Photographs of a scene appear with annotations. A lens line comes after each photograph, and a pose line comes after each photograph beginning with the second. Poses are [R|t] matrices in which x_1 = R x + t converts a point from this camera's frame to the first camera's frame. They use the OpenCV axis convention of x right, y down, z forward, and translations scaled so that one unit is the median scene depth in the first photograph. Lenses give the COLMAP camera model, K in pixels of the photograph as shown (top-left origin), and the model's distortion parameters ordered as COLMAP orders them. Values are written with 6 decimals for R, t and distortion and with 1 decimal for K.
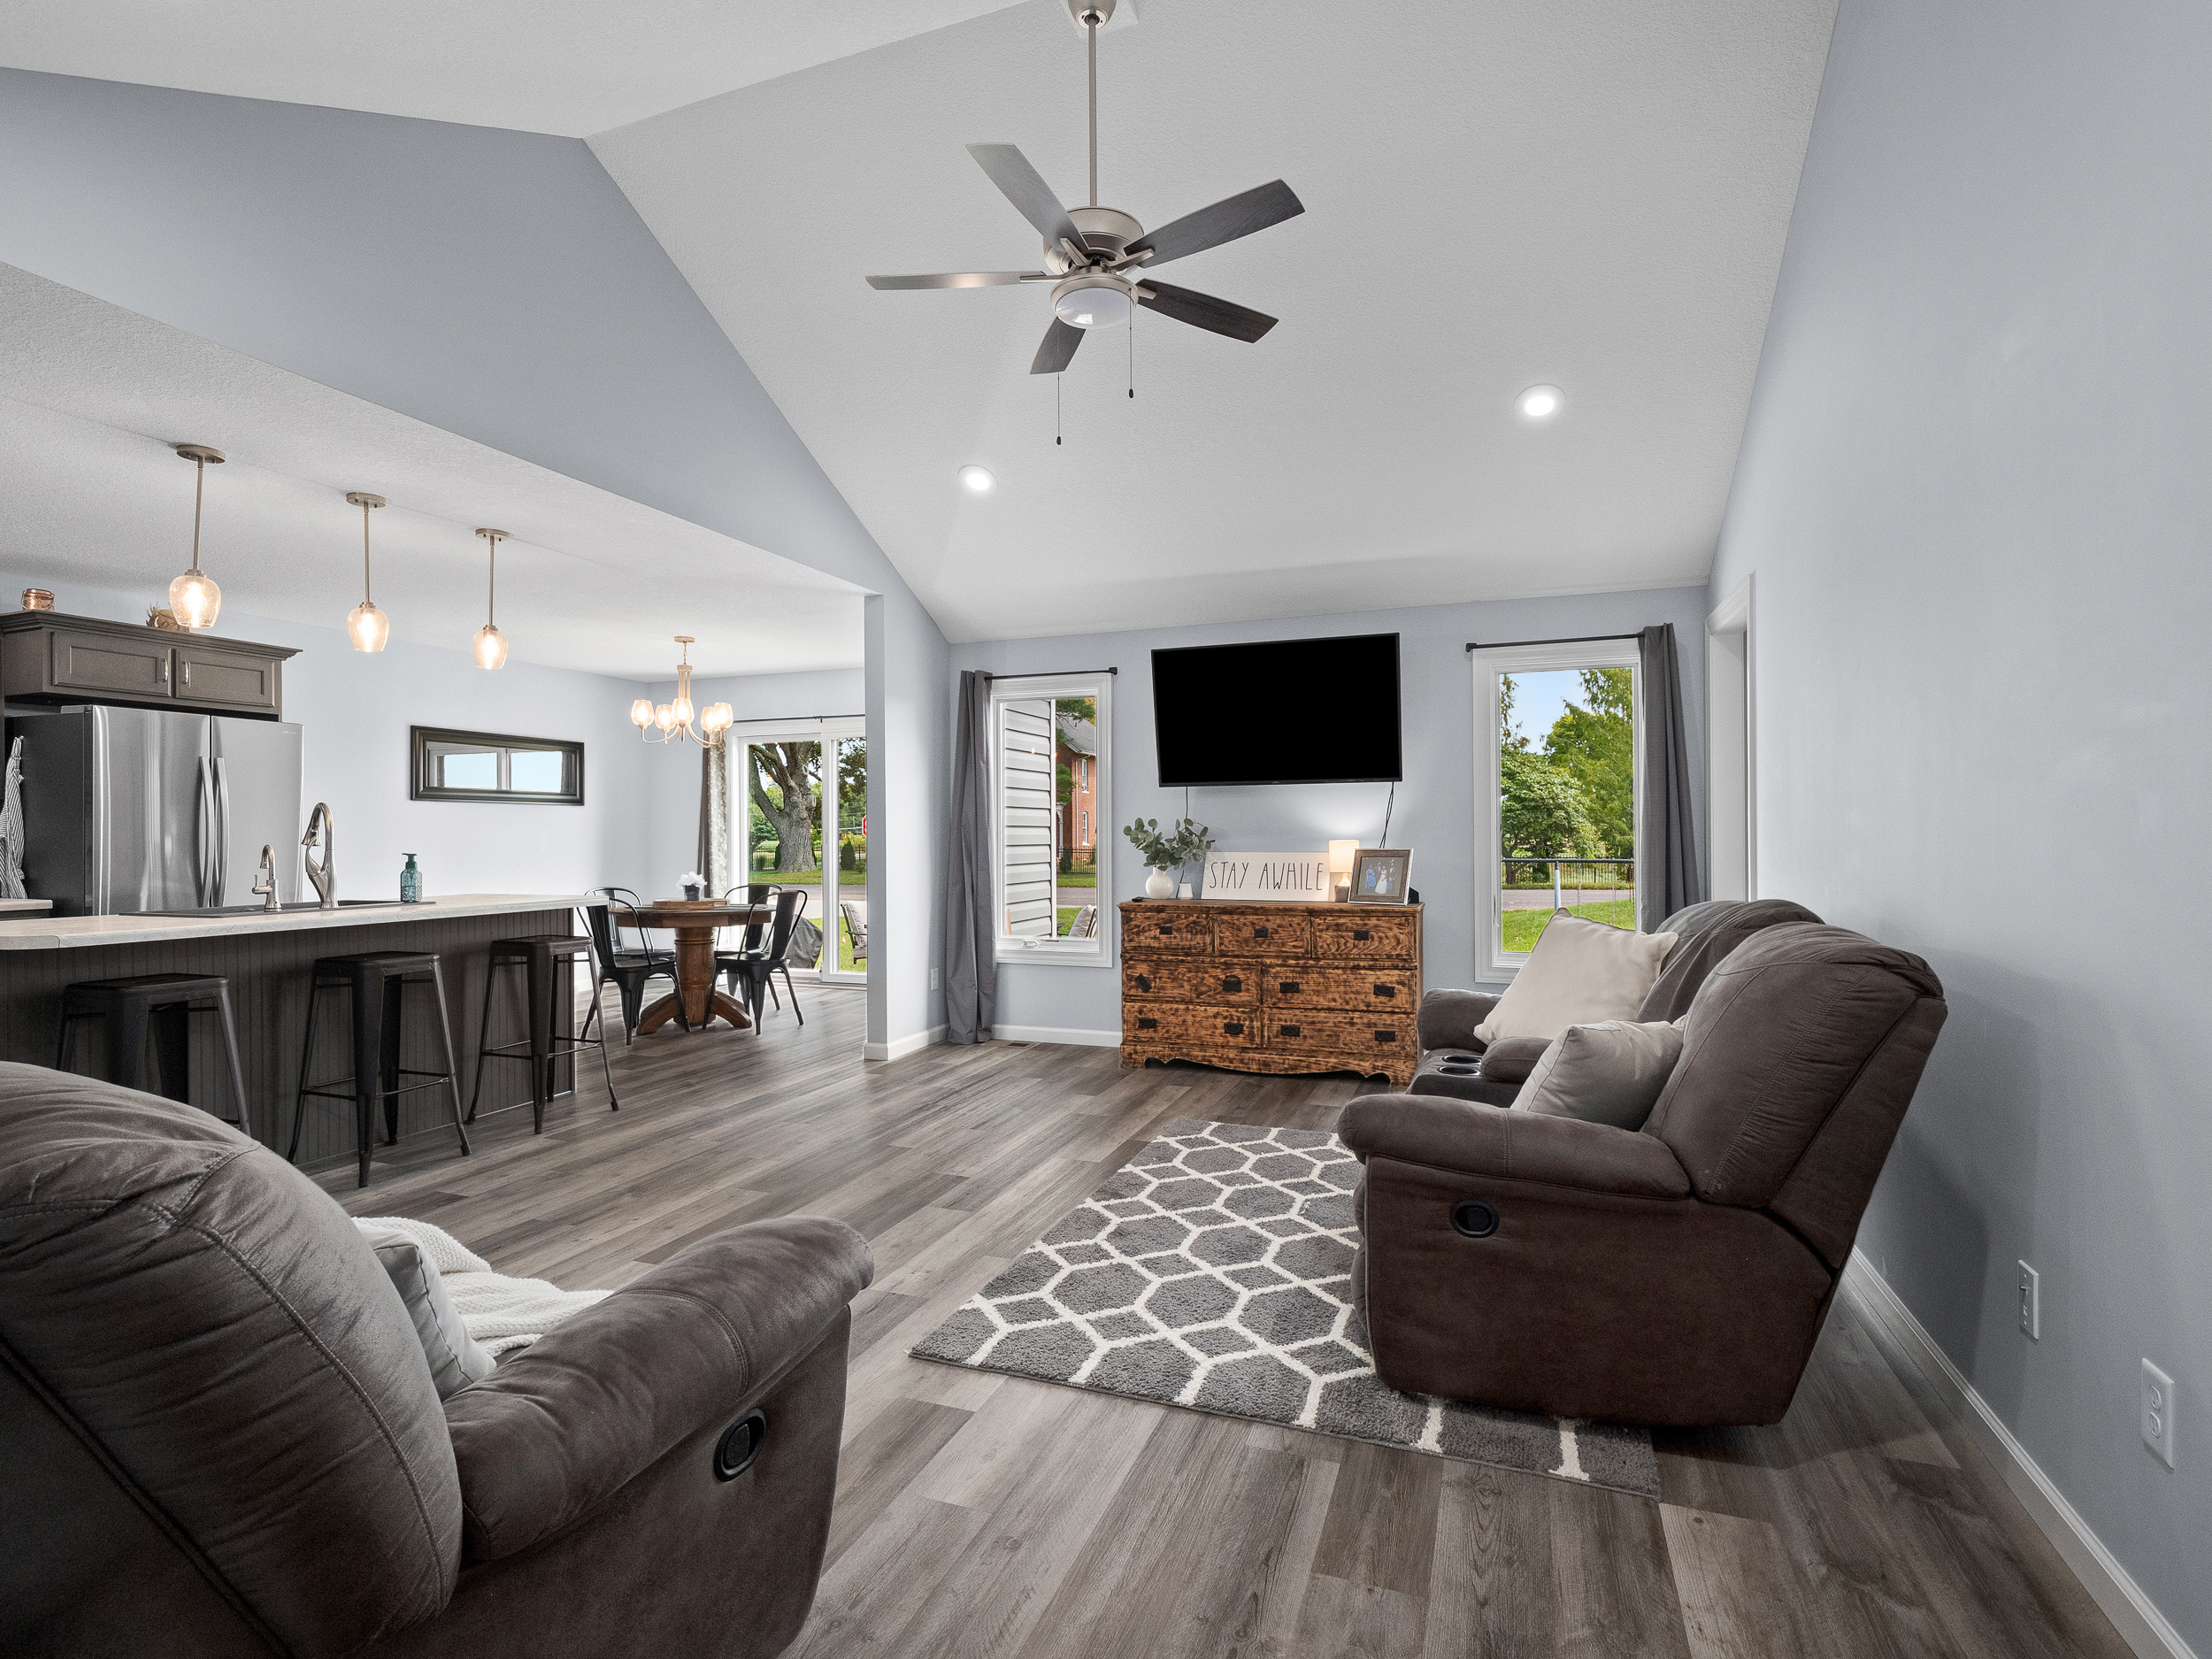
lens RADIAL K [[1119.6, 0, 1102.7], [0, 1119.6, 829.0], [0, 0, 1]] dist [-0.003447, -0.006400]
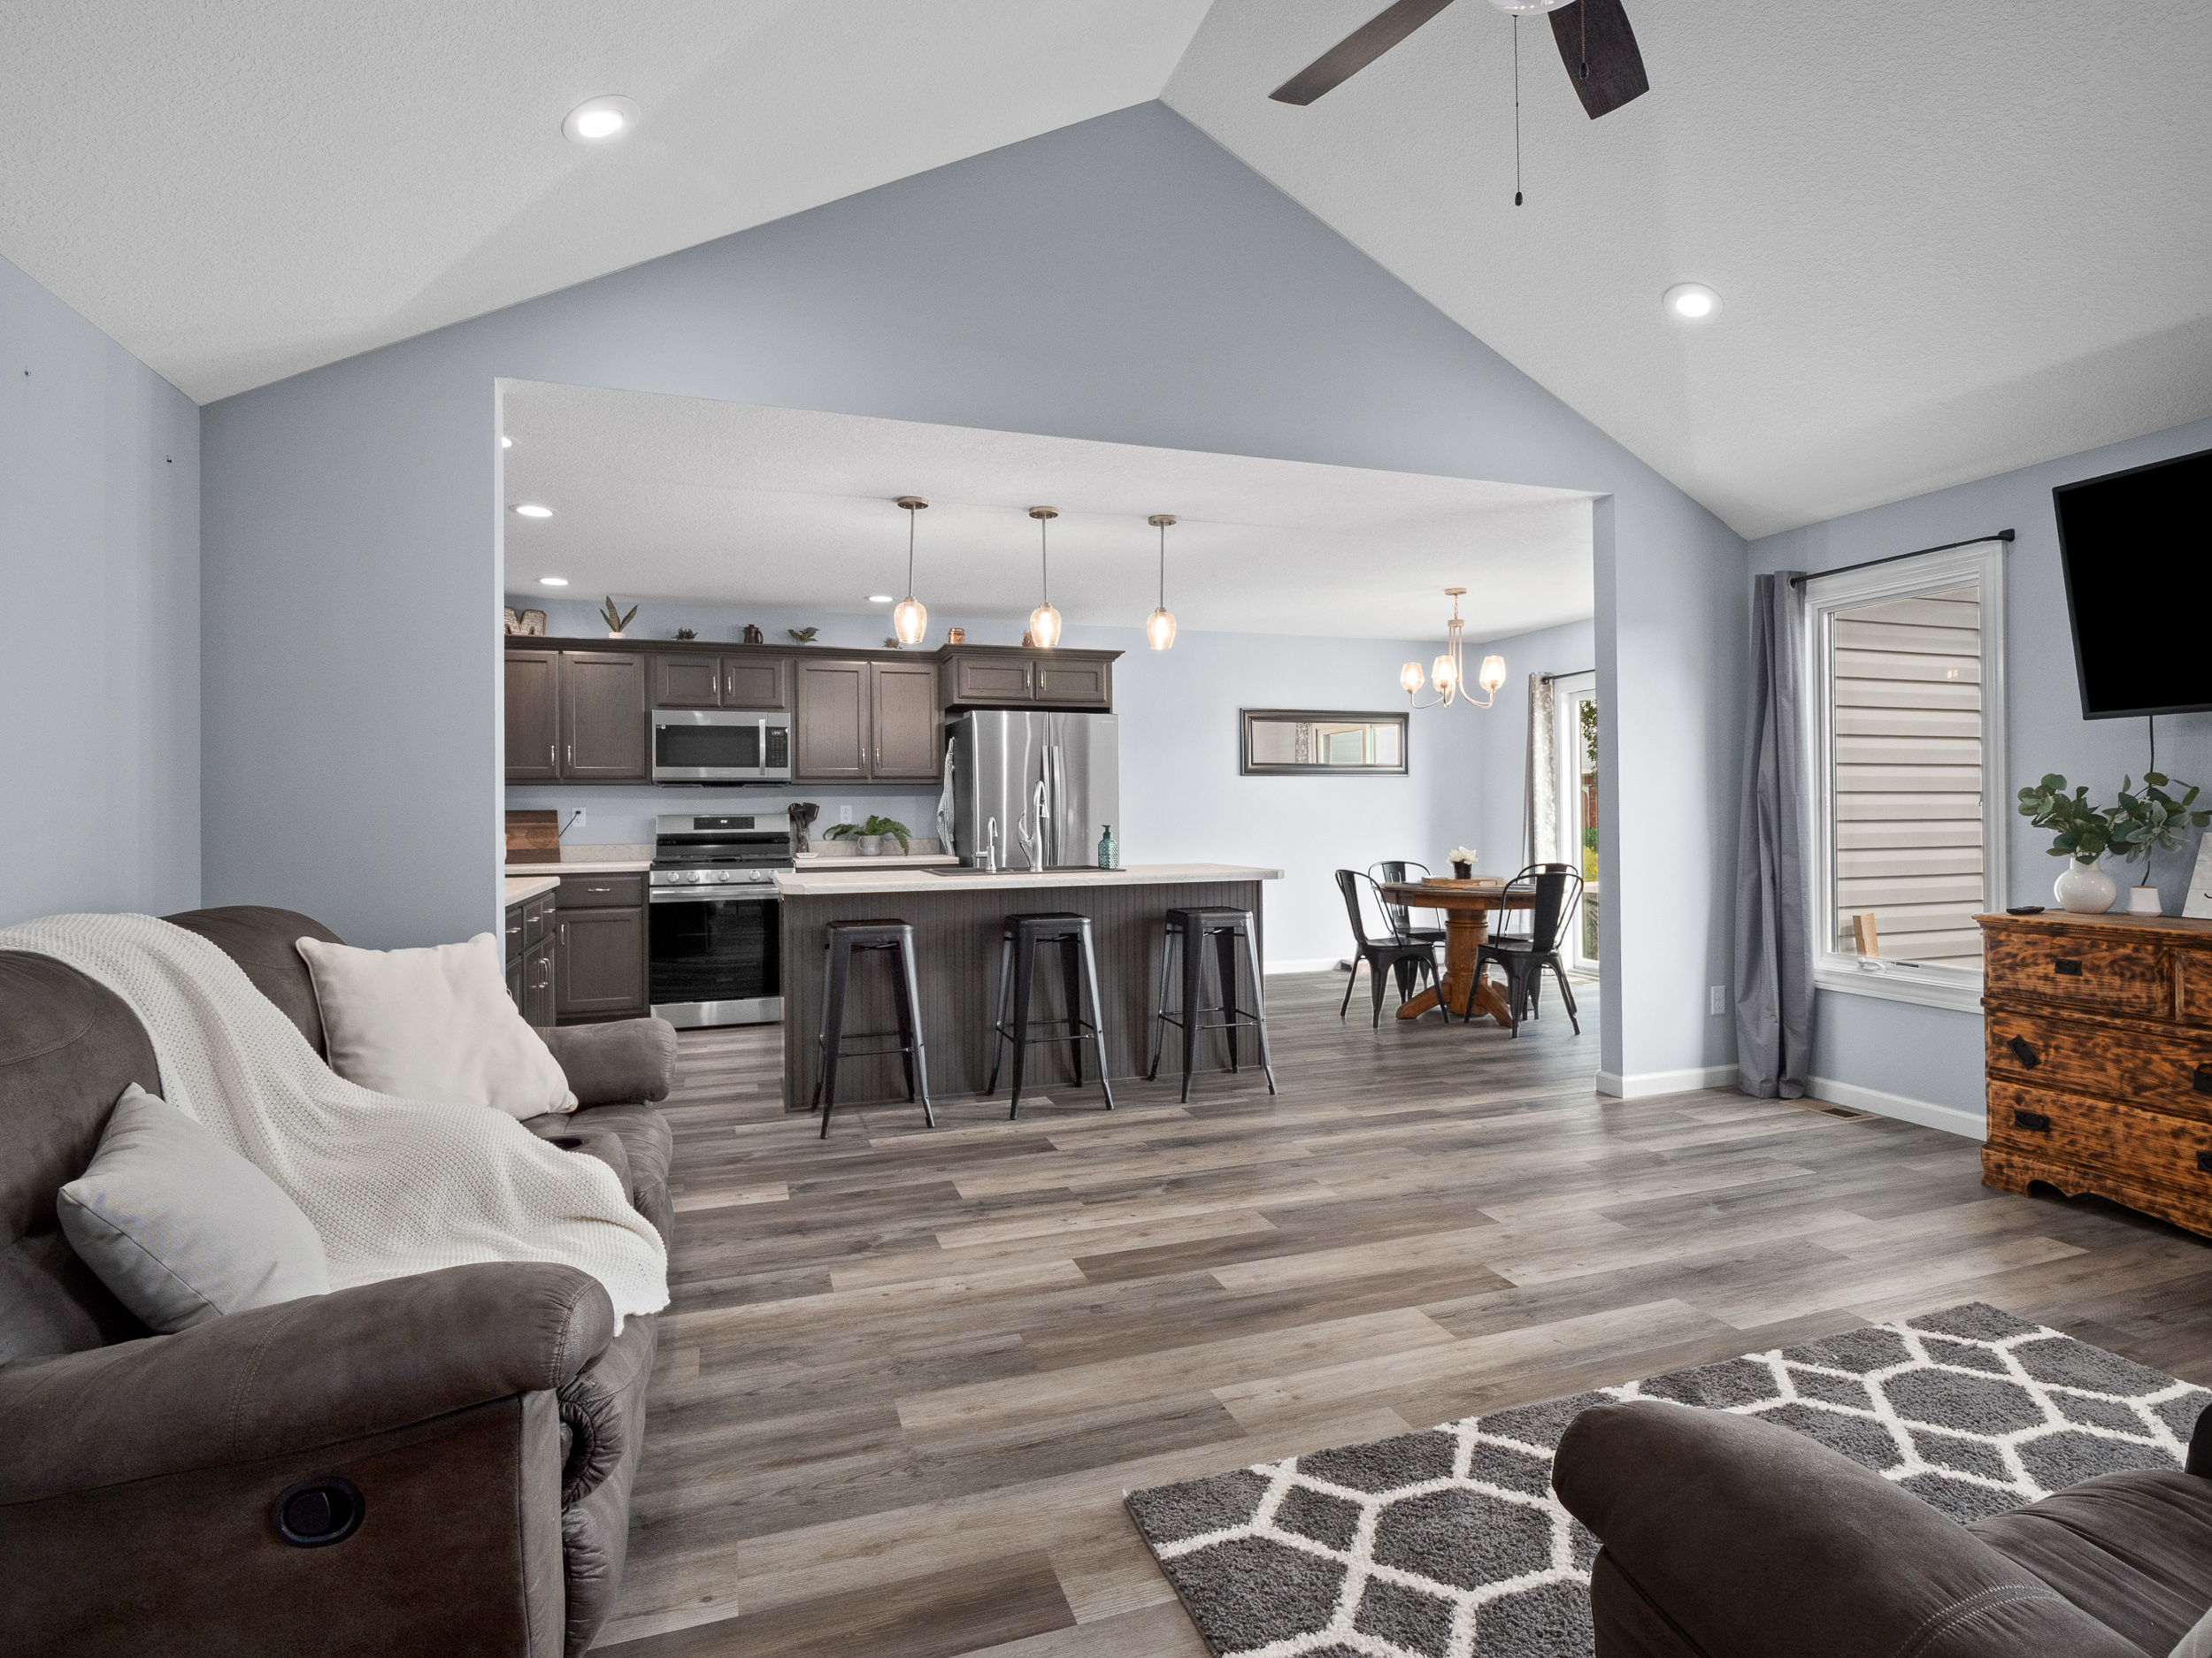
lens RADIAL K [[1119.6, 0, 1110.4], [0, 1119.6, 806.7], [0, 0, 1]] dist [-0.003447, -0.006400]
pose [[0.621365, -0.005205, -0.783504, 0.200076], [0.010265, 0.999946, 0.001498, 0.001641], [0.783454, -0.008974, 0.621385, 0.256810]]
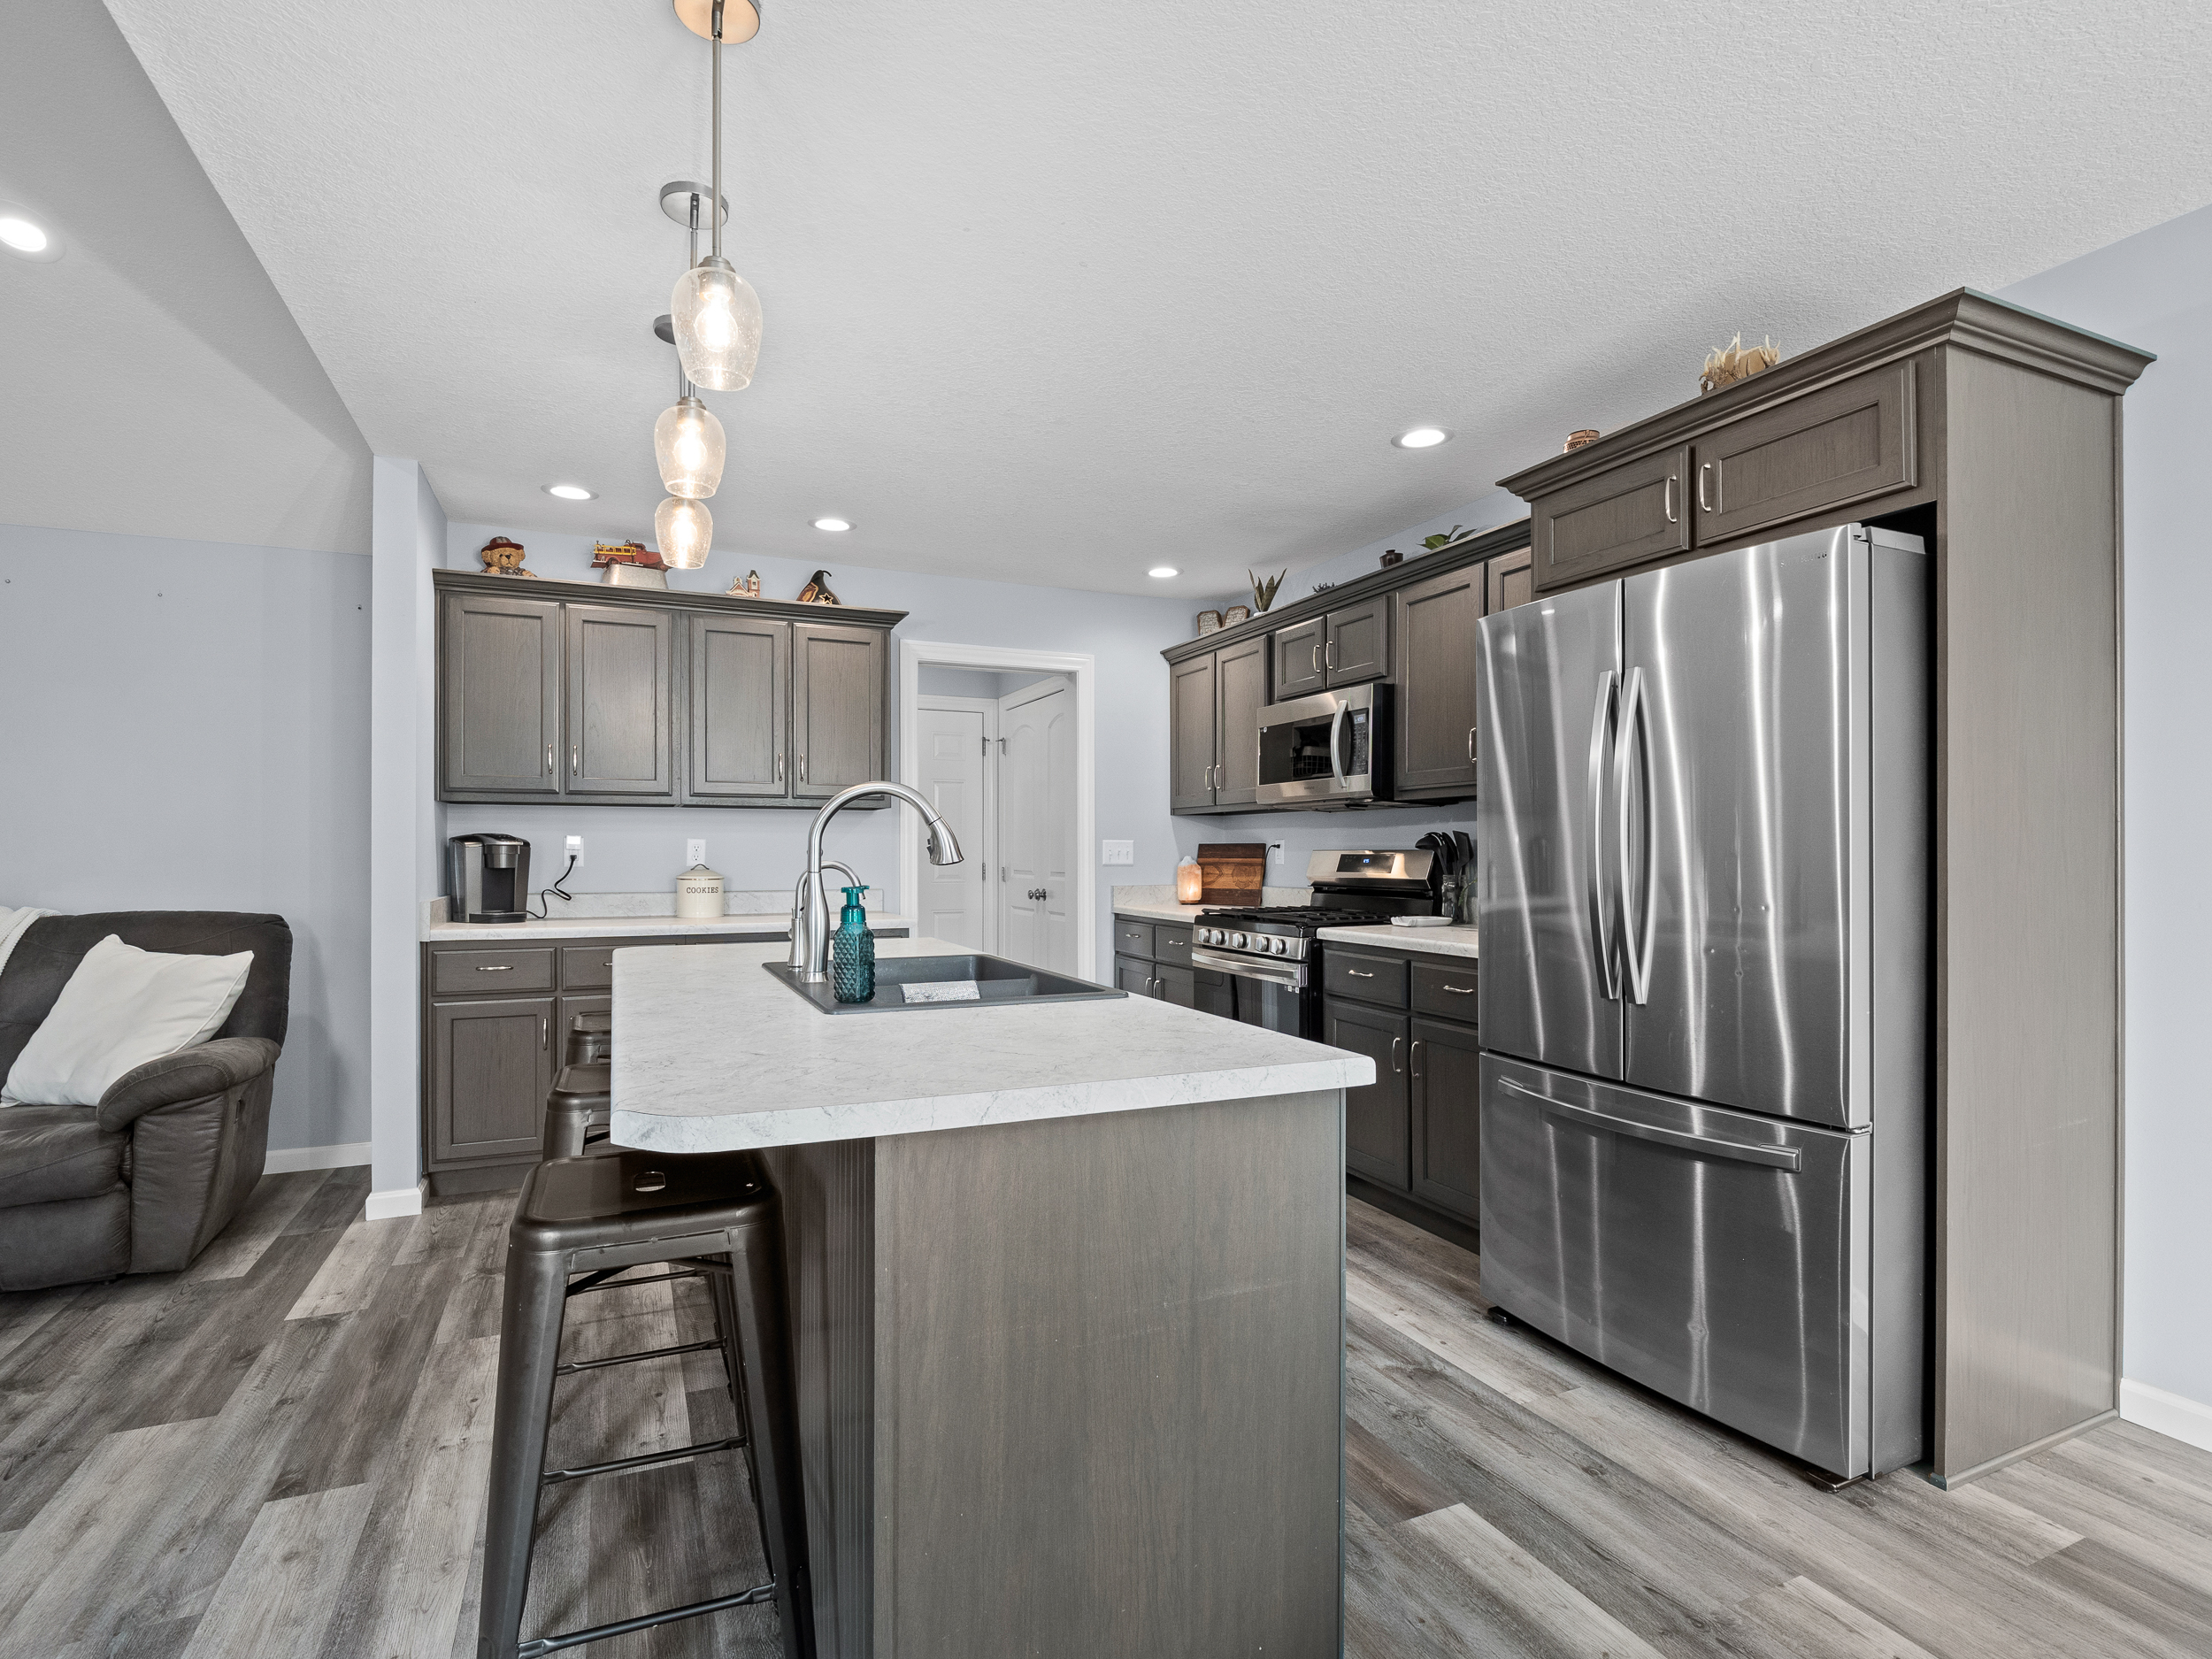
lens RADIAL K [[1119.6, 0, 1106.3], [0, 1119.6, 841.8], [0, 0, 1]] dist [-0.003447, -0.006400]
pose [[-0.718486, -0.017994, -0.695309, -0.325280], [-0.011200, 0.999835, -0.014301, 0.014769], [0.695451, -0.002487, -0.718569, 1.111335]]
